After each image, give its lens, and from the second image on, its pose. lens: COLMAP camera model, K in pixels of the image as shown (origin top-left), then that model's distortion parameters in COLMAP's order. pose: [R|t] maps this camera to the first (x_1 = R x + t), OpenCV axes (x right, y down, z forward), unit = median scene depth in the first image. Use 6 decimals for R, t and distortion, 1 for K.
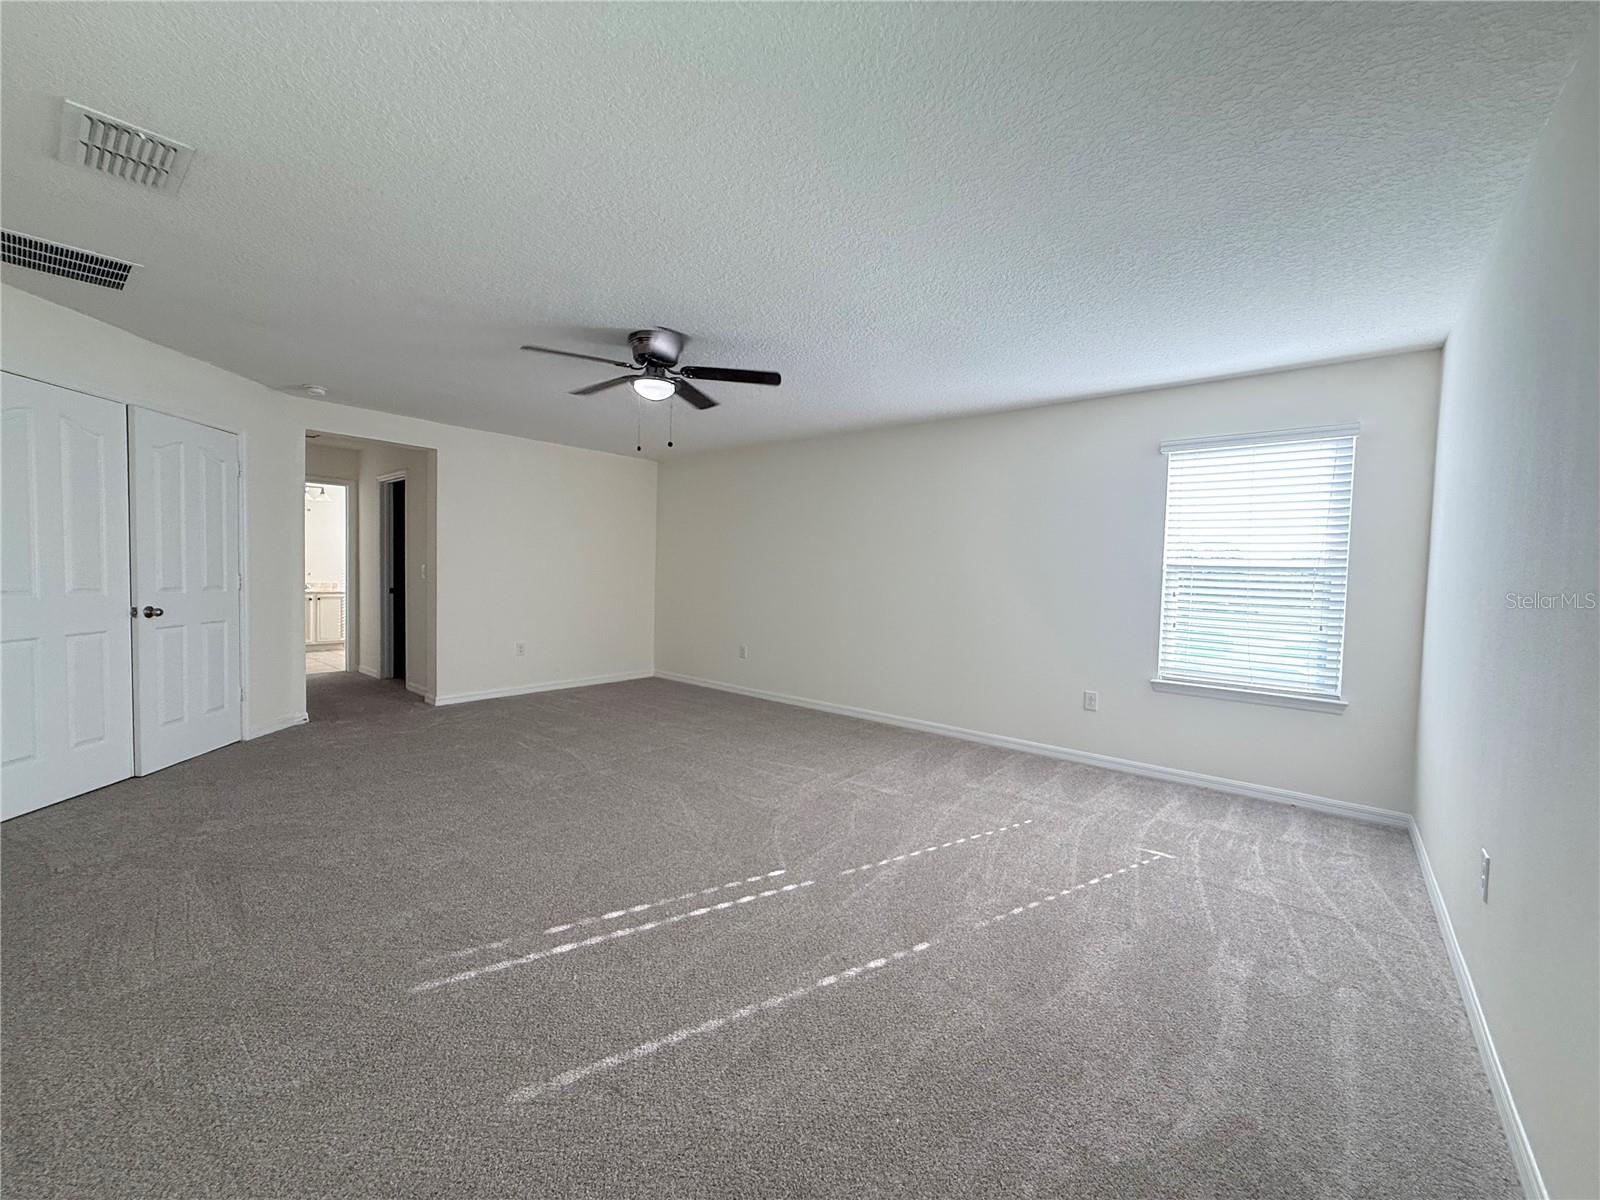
lens RADIAL K [[636.0, 0, 800.0], [0, 636.0, 602.2], [0, 0, 1]] dist [0.003117, 0.000143]
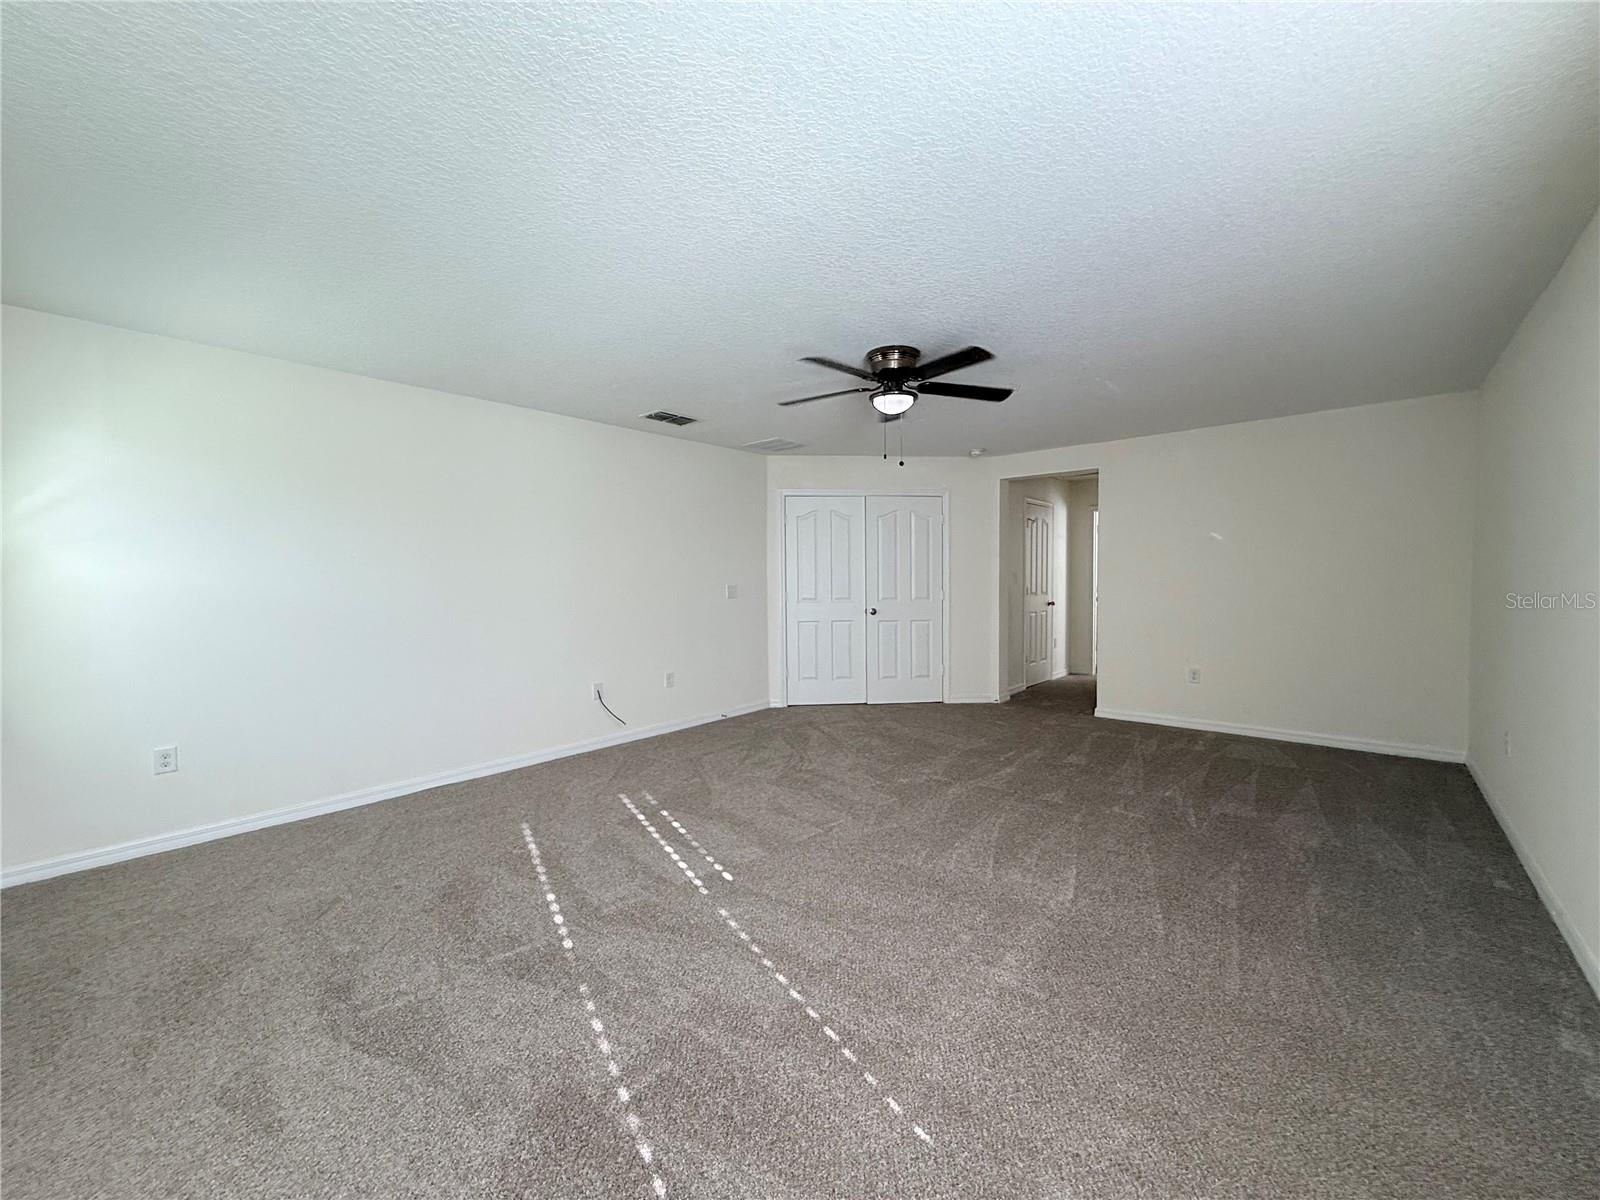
lens RADIAL K [[636.0, 0, 789.6], [0, 636.0, 598.4], [0, 0, 1]] dist [0.003117, 0.000143]
pose [[-0.031940, 0.006513, -0.999469, 0.734511], [-0.037119, 0.999281, 0.007698, -0.026358], [0.998800, 0.037345, -0.031675, 0.830987]]
